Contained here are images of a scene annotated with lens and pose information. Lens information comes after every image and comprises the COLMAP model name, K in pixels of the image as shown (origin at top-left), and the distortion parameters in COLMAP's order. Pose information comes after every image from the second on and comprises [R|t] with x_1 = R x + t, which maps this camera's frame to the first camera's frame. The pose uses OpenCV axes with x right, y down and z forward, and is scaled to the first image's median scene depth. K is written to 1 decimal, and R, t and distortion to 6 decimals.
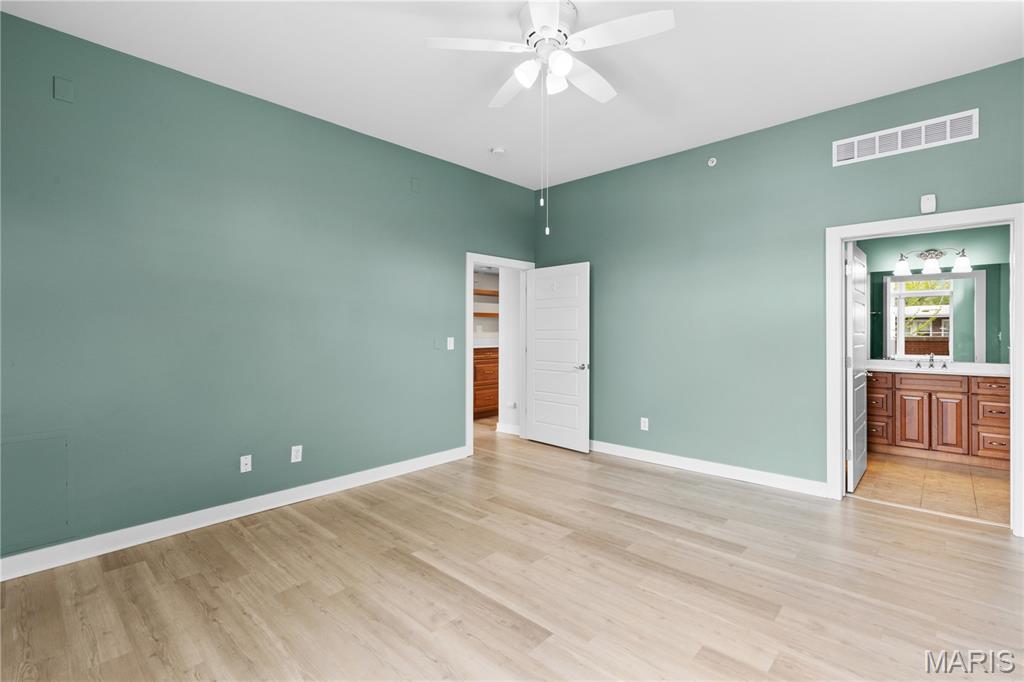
lens RADIAL K [[466.0, 0, 509.4], [0, 466.0, 330.9], [0, 0, 1]] dist [0.001283, 0.000160]
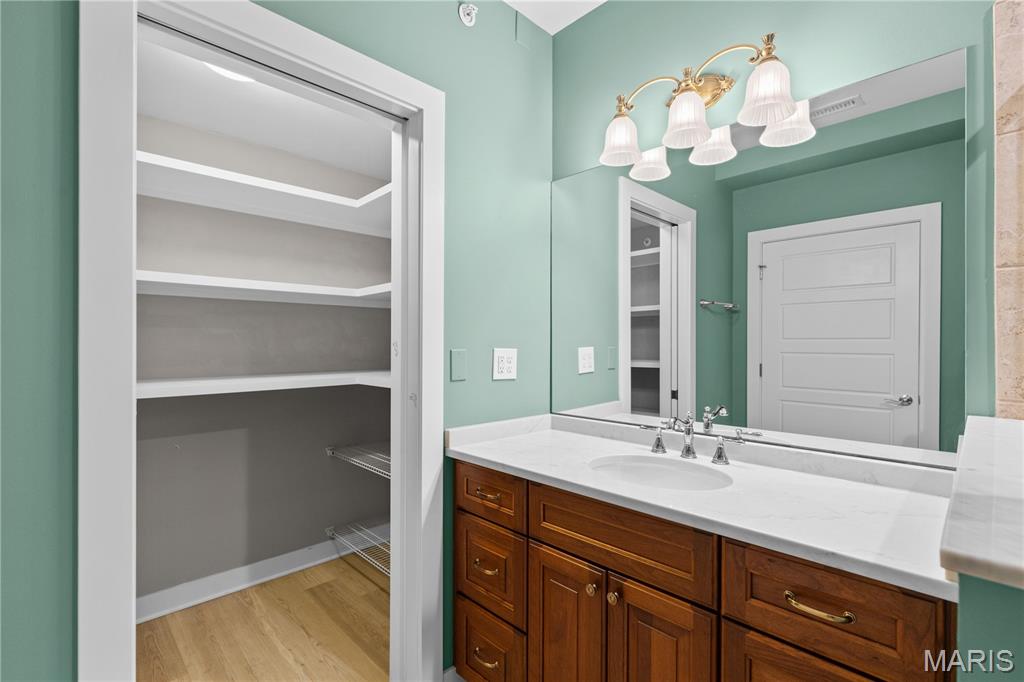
lens RADIAL K [[463.9, 0, 515.7], [0, 463.9, 349.4], [0, 0, 1]] dist [-0.000406, 0.000150]
pose [[0.999148, 0.002810, -0.041167, 1.022764], [-0.002493, 0.999967, 0.007729, 0.008763], [0.041188, -0.007620, 0.999122, 0.883607]]
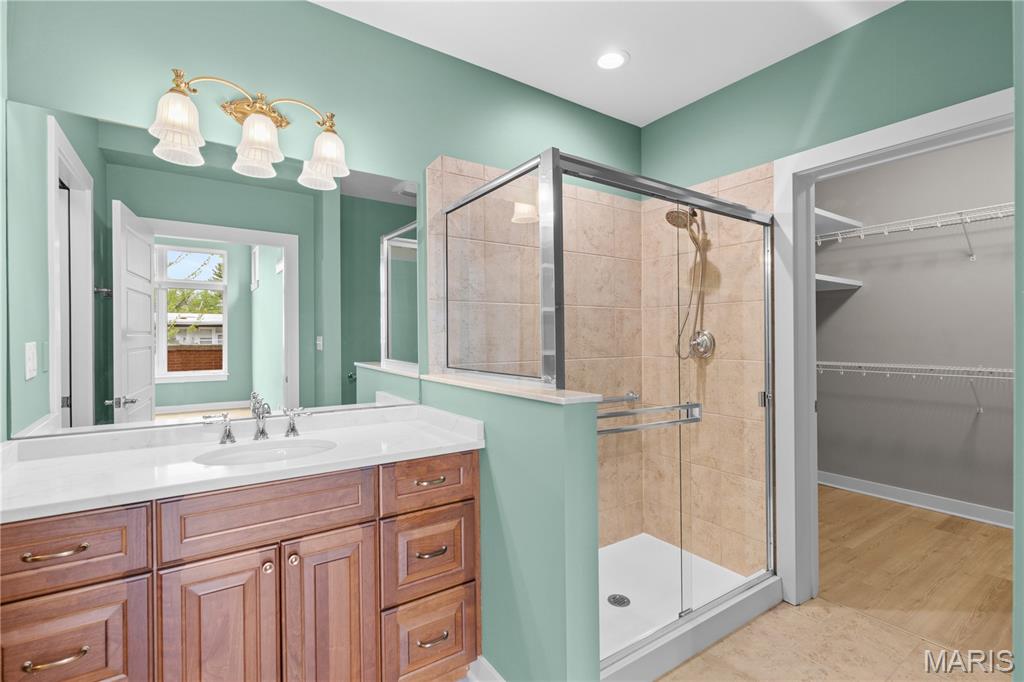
lens RADIAL K [[467.1, 0, 518.2], [0, 467.1, 339.9], [0, 0, 1]] dist [-0.000090, -0.000404]
pose [[0.214590, -0.005297, 0.976690, 0.778874], [0.003260, 0.999984, 0.004707, 0.007326], [-0.976699, 0.002174, 0.214604, 0.946140]]
